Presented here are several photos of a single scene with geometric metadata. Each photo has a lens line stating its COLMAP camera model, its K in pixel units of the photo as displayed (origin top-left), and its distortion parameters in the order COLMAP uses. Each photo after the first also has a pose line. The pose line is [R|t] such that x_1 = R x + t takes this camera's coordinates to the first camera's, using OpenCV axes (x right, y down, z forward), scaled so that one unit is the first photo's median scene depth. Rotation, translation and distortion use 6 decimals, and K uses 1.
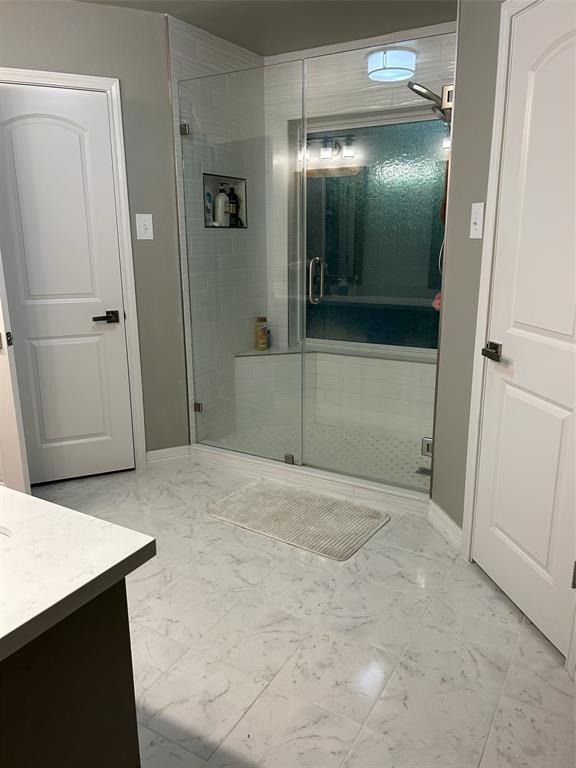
lens RADIAL K [[570.2, 0, 288.0], [0, 570.2, 384.0], [0, 0, 1]] dist [0.058839, -0.094587]
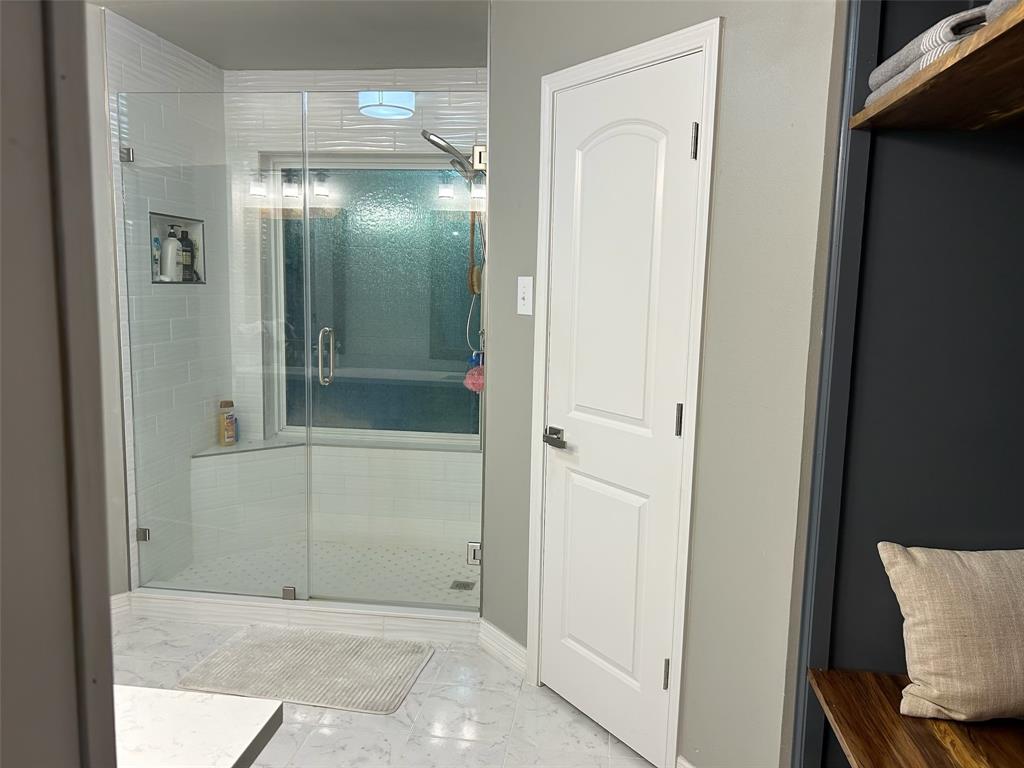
lens RADIAL K [[760.3, 0, 512.0], [0, 760.3, 384.0], [0, 0, 1]] dist [0.058839, -0.094587]
pose [[0.918900, -0.023867, 0.393768, -0.115432], [0.070126, 0.992153, -0.103508, -0.013825], [-0.388208, 0.122727, 0.913363, -0.054093]]
